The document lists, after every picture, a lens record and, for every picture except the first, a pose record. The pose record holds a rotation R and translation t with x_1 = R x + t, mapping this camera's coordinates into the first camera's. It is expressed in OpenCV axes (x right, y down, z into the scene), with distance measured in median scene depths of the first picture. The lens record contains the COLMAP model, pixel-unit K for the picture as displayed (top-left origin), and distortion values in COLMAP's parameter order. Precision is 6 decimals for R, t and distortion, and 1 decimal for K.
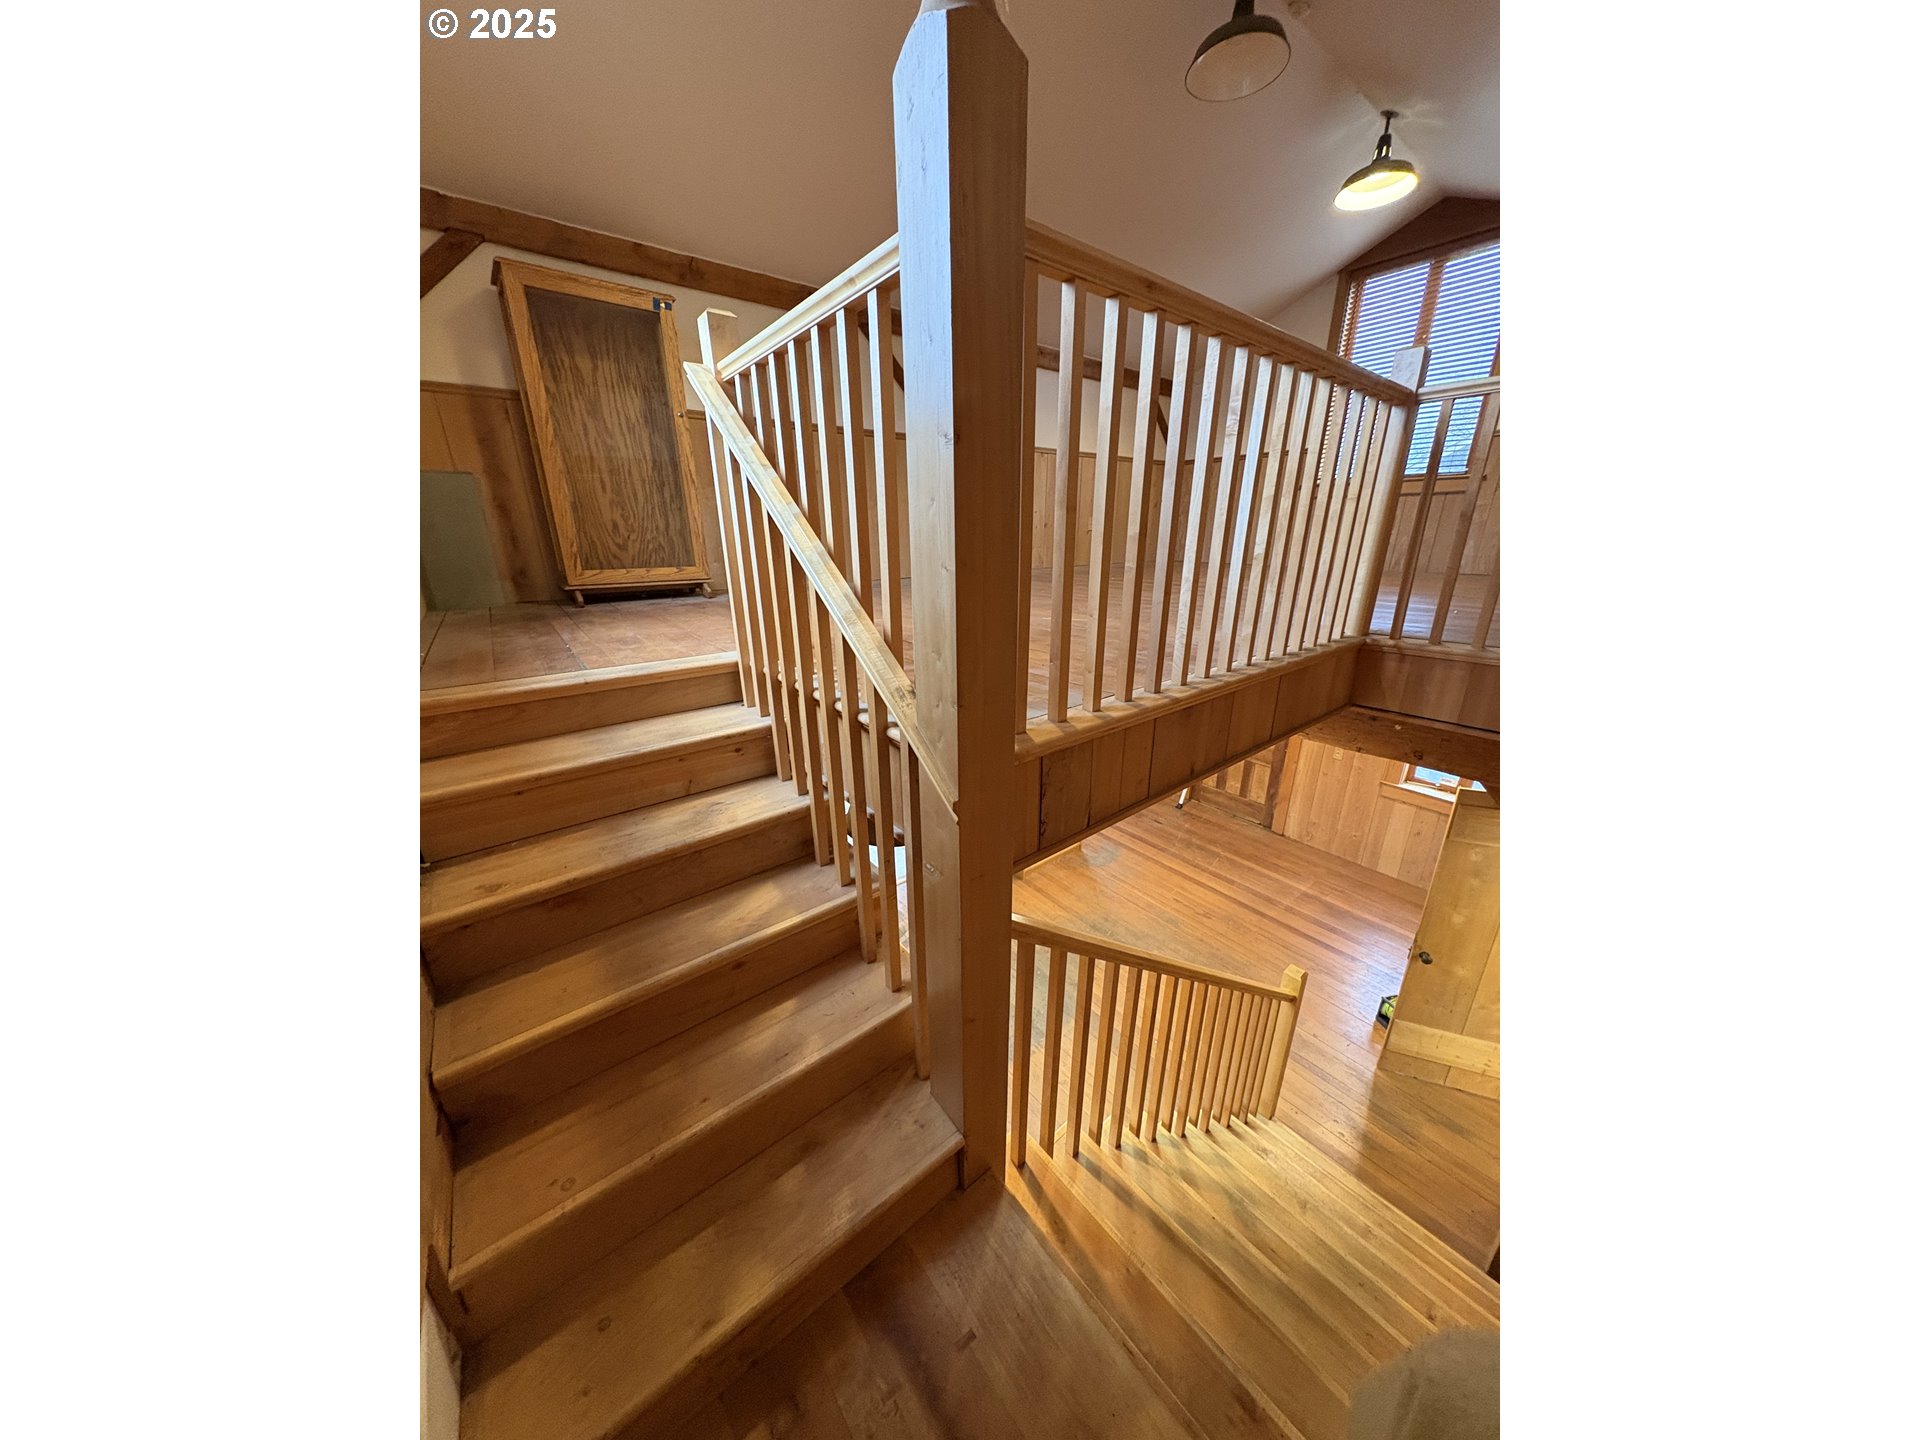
lens RADIAL K [[568.1, 0, 960.0], [0, 568.1, 720.0], [0, 0, 1]] dist [-0.000195, -0.000002]
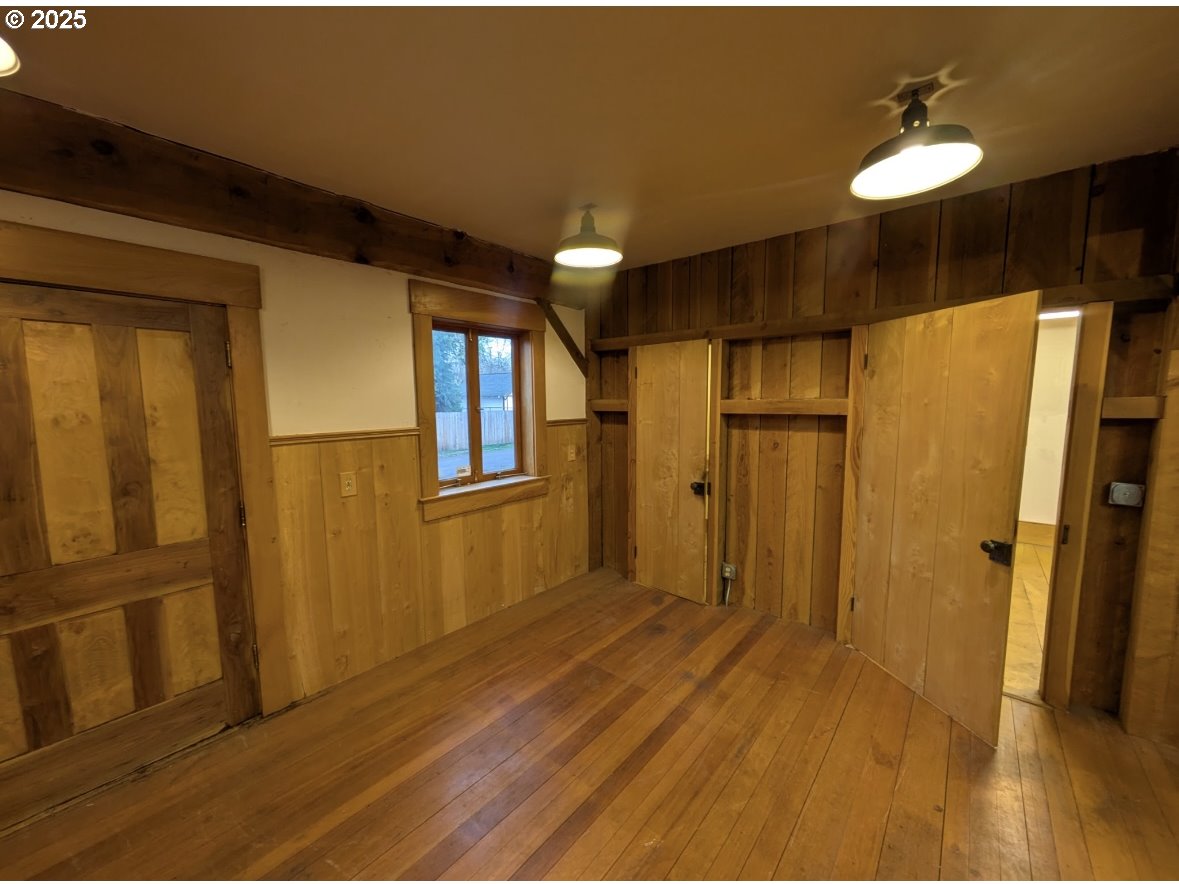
lens RADIAL K [[467.0, 0, 589.5], [0, 467.0, 442.0], [0, 0, 1]] dist [-0.001411, -0.000020]
pose [[-0.203808, -0.090651, 0.974805, 0.173912], [0.322598, 0.933876, 0.154292, 0.024944], [-0.924334, 0.345916, -0.161088, 0.777650]]
